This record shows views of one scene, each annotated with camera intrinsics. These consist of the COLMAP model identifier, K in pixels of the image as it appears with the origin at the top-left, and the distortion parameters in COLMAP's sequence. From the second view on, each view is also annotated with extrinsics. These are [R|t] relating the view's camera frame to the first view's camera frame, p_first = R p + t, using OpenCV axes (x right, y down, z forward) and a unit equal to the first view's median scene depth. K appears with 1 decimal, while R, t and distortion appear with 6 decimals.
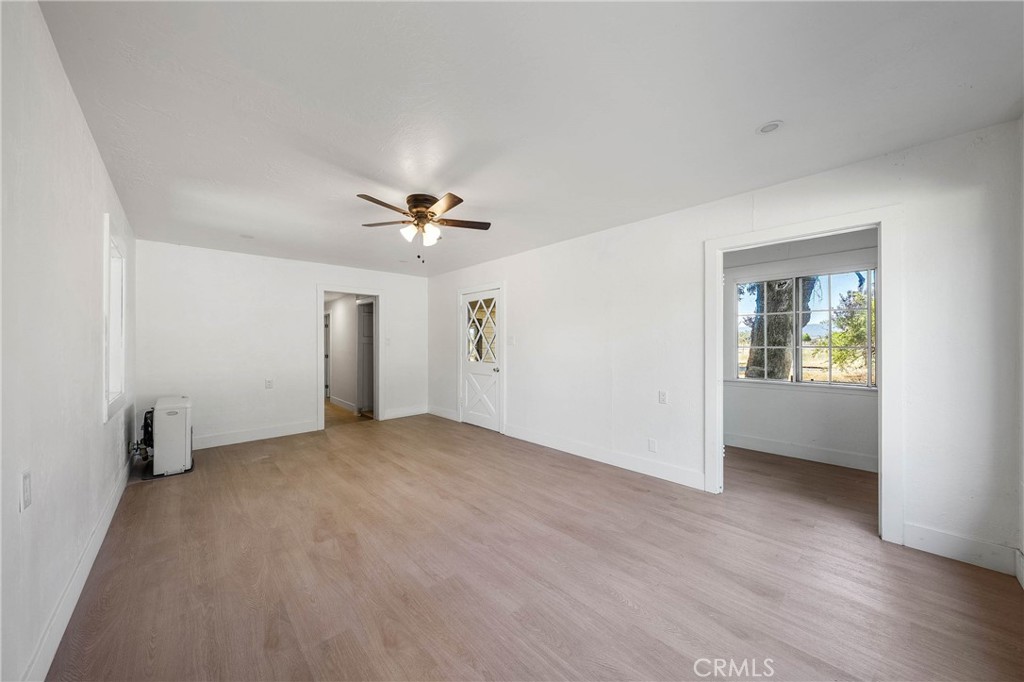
lens RADIAL K [[353.9, 0, 511.5], [0, 353.9, 336.5], [0, 0, 1]] dist [-0.001452, -0.000112]
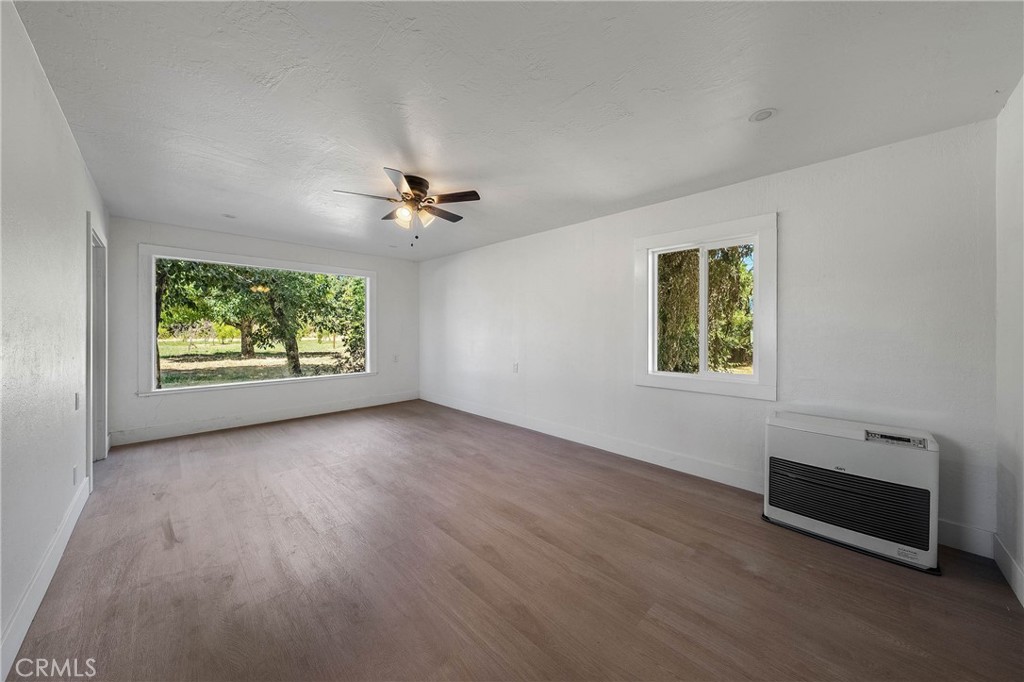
lens RADIAL K [[353.9, 0, 511.5], [0, 353.9, 336.5], [0, 0, 1]] dist [-0.001452, -0.000112]
pose [[-0.999513, 0.000528, -0.031191, -0.503212], [0.000484, 0.999999, 0.001424, 0.042250], [0.031192, 0.001408, -0.999512, 2.021069]]
